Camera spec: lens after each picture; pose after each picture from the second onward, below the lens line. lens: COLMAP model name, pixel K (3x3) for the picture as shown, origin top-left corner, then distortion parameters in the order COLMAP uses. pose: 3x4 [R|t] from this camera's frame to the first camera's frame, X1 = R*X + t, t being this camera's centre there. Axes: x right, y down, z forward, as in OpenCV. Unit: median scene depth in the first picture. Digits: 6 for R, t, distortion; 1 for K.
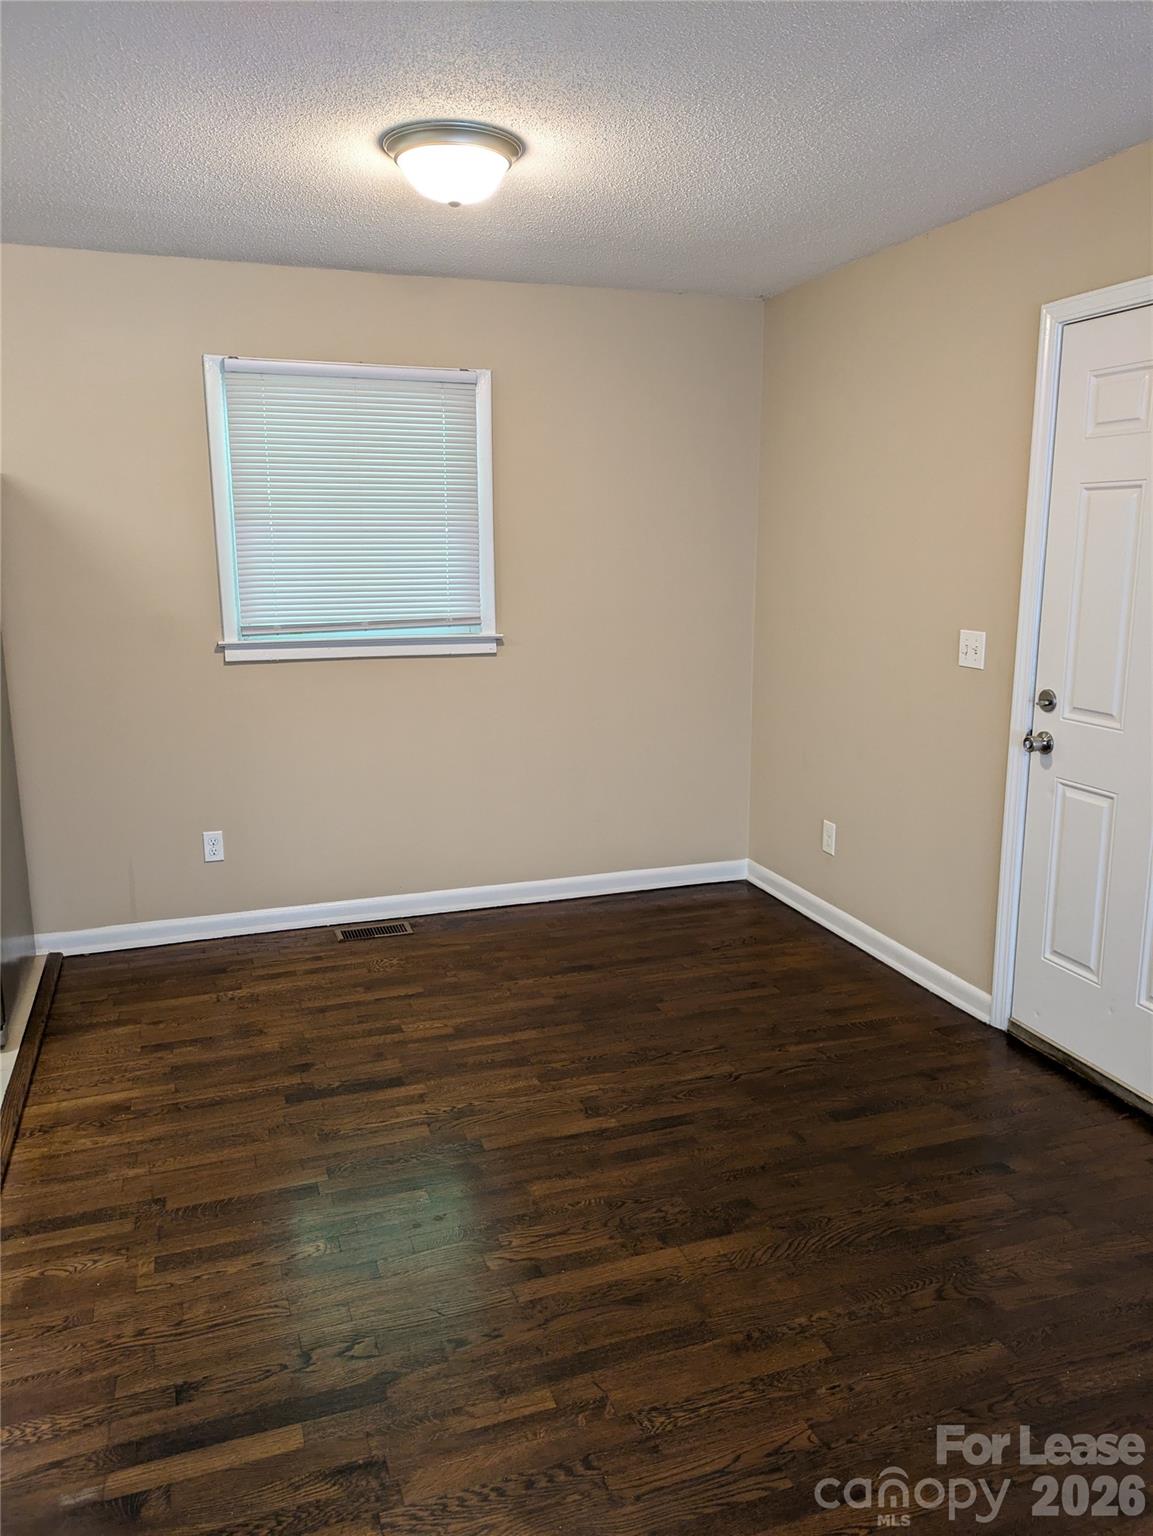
lens RADIAL K [[1126.3, 0, 586.1], [0, 1126.3, 777.8], [0, 0, 1]] dist [0.045834, -0.041508]
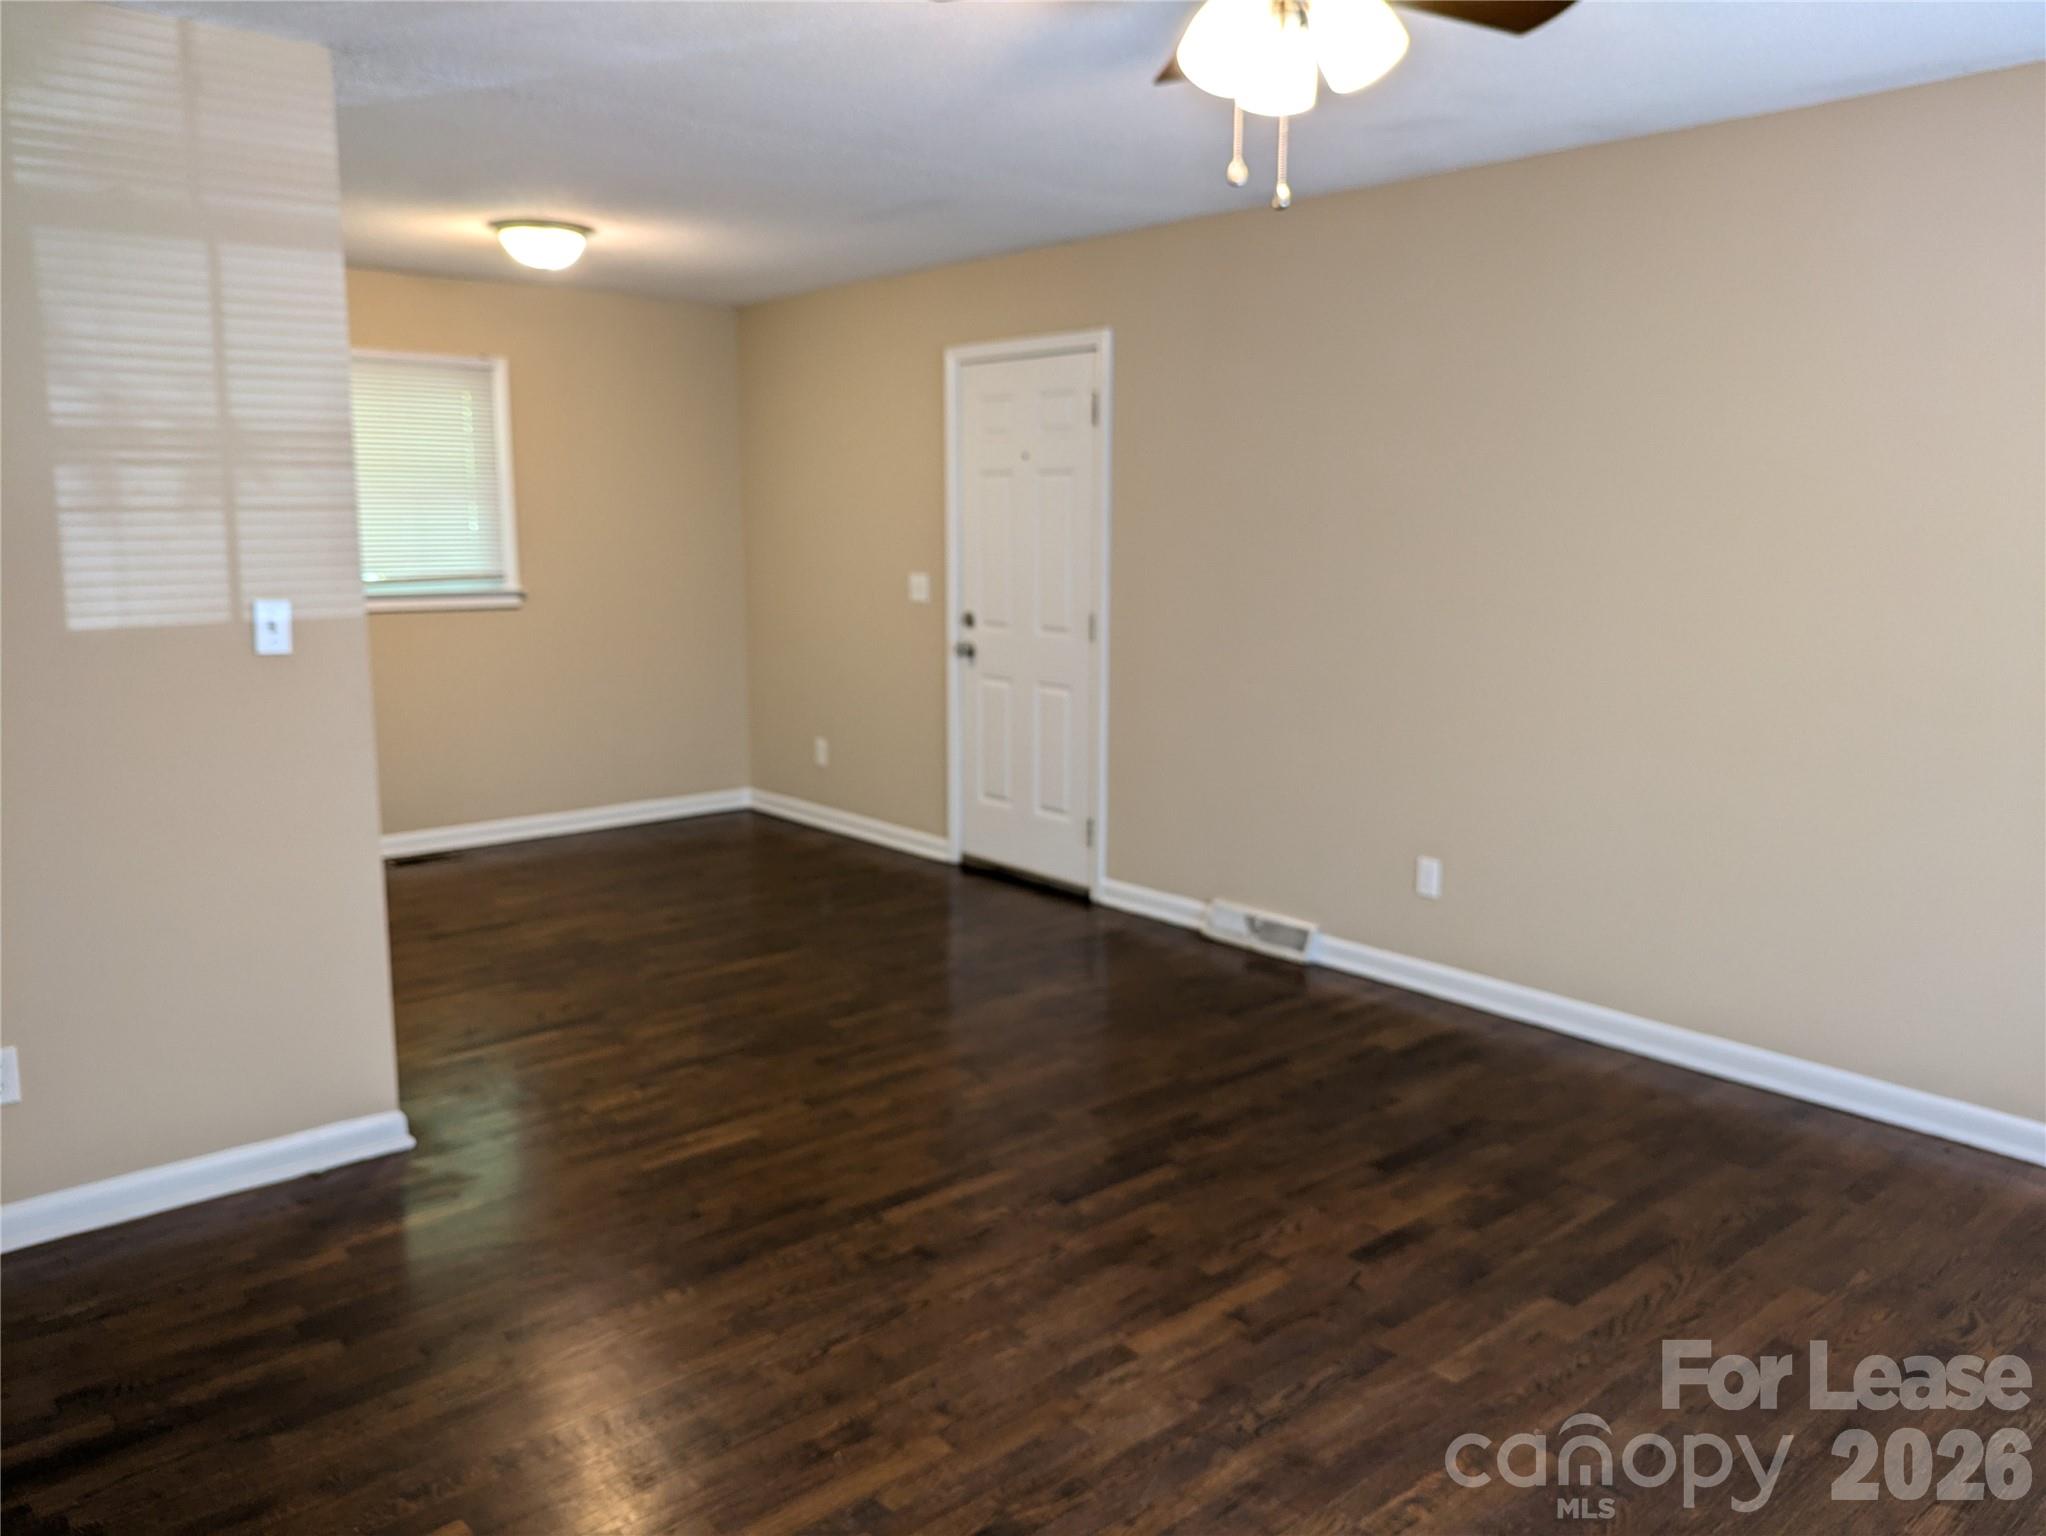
lens RADIAL K [[1500.2, 0, 1017.4], [0, 1500.2, 763.8], [0, 0, 1]] dist [0.045834, -0.041508]
pose [[0.929282, -0.053698, 0.365447, -0.235949], [0.070036, 0.997044, -0.031589, 0.172503], [-0.362671, 0.054950, 0.930296, -0.762153]]
